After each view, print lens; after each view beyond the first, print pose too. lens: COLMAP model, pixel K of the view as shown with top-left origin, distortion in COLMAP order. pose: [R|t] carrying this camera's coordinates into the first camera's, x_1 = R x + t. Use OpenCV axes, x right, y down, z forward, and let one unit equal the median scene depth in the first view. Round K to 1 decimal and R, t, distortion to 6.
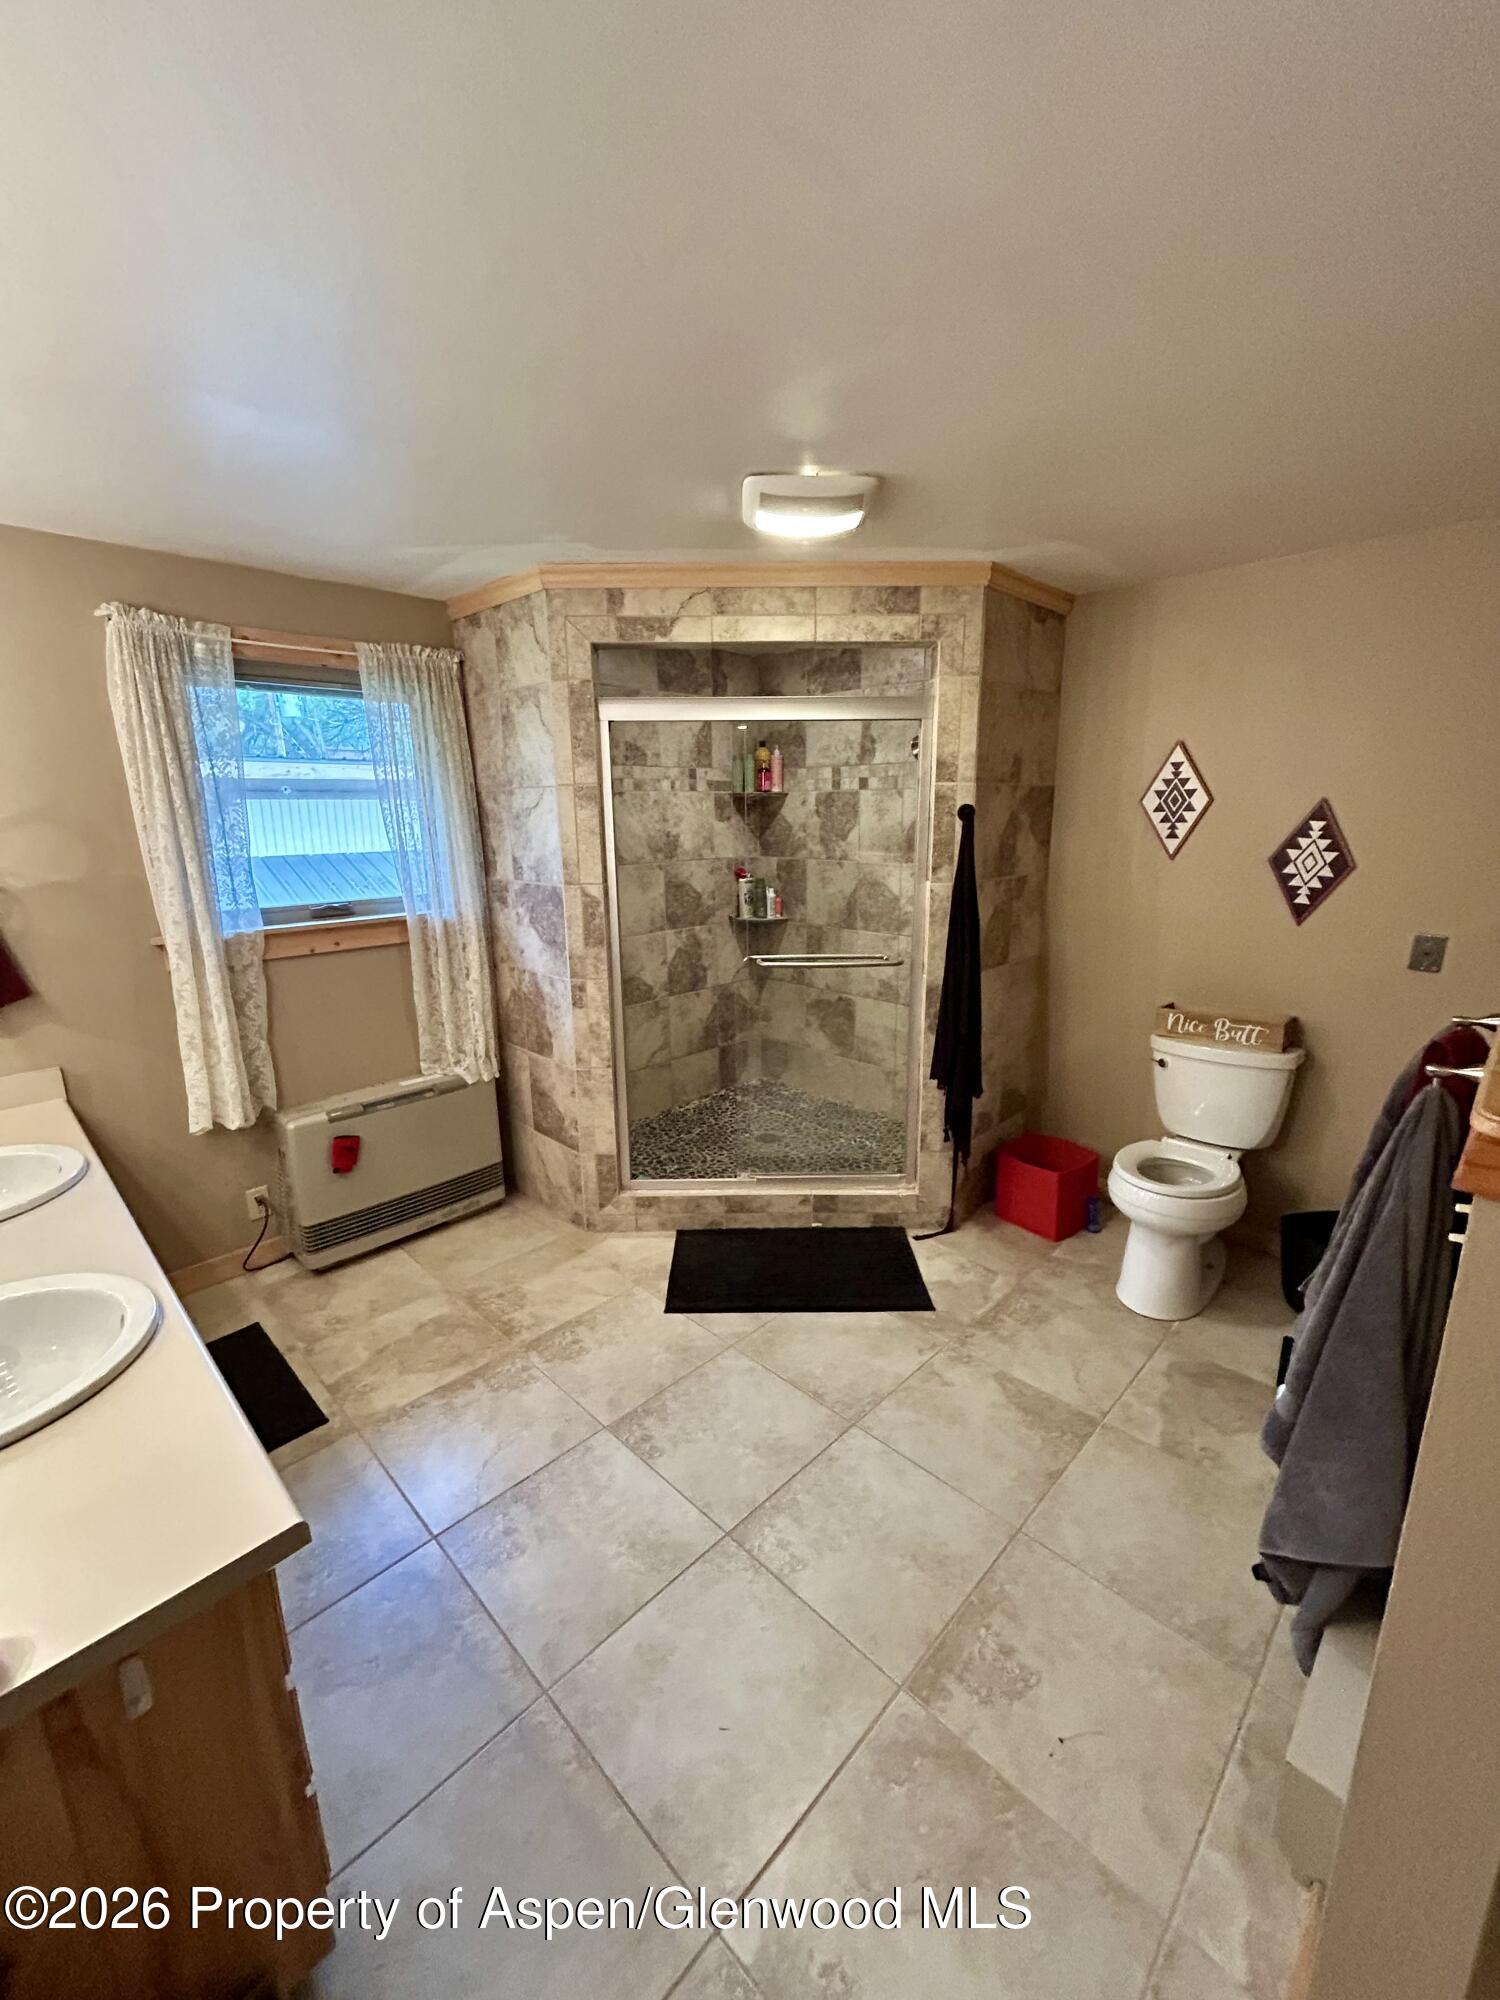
lens RADIAL K [[806.0, 0, 757.4], [0, 806.0, 991.6], [0, 0, 1]] dist [-0.002397, 0.000268]
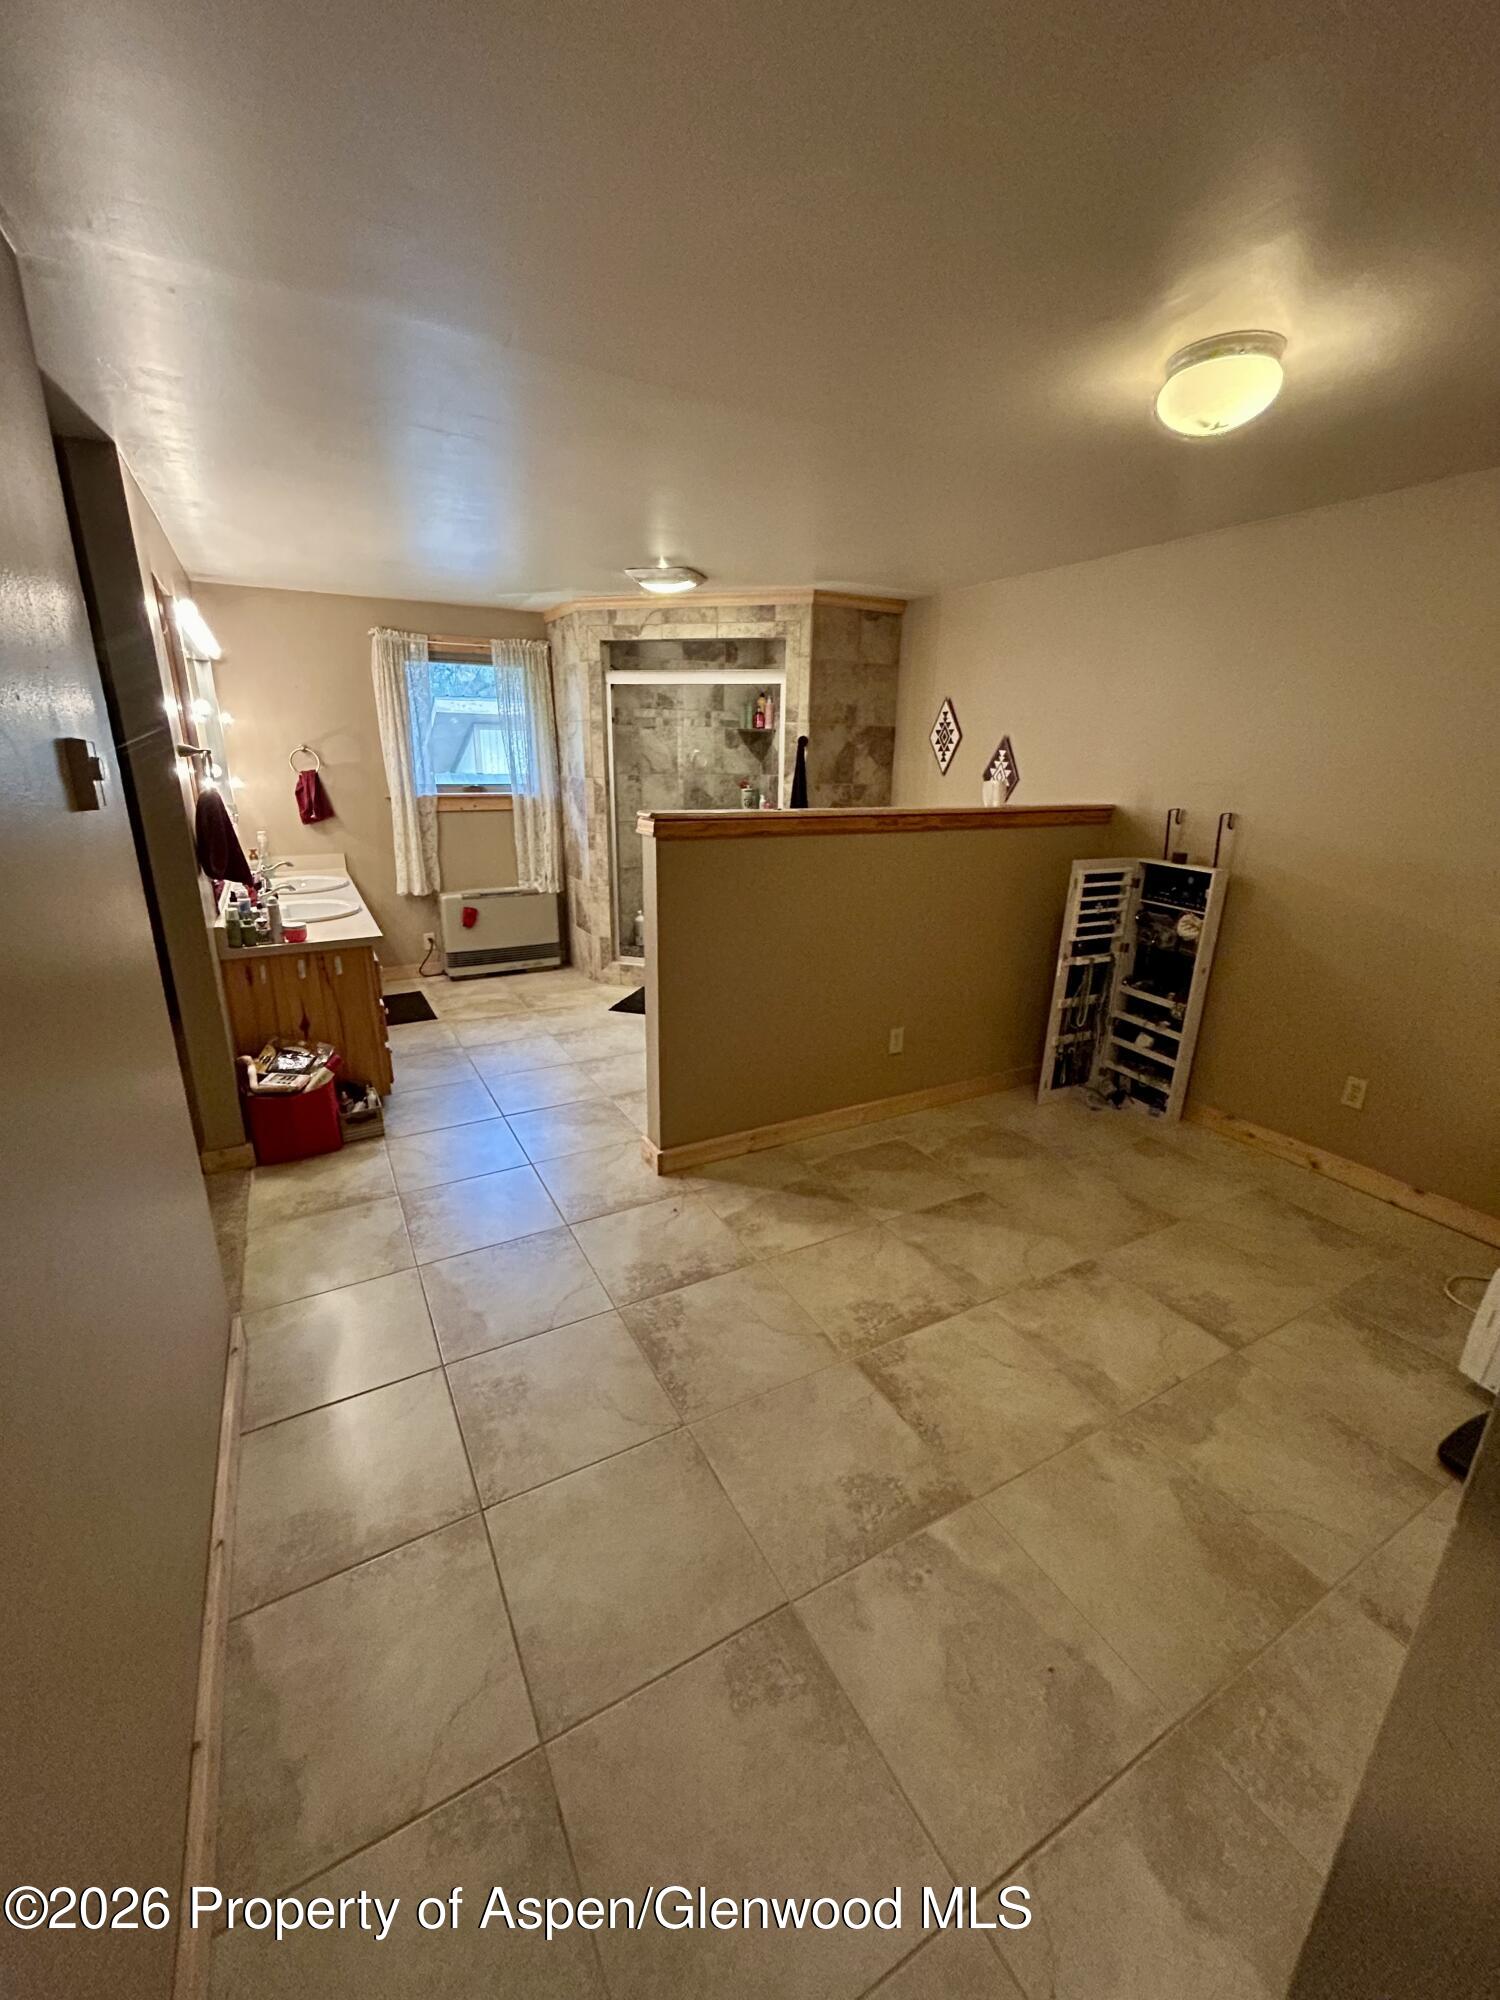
lens RADIAL K [[806.0, 0, 757.4], [0, 806.0, 991.6], [0, 0, 1]] dist [-0.002397, 0.000268]
pose [[0.959815, 0.103321, -0.260922, 0.586033], [-0.085690, 0.993256, 0.078097, 0.152349], [0.267231, -0.052601, 0.962196, -0.586009]]
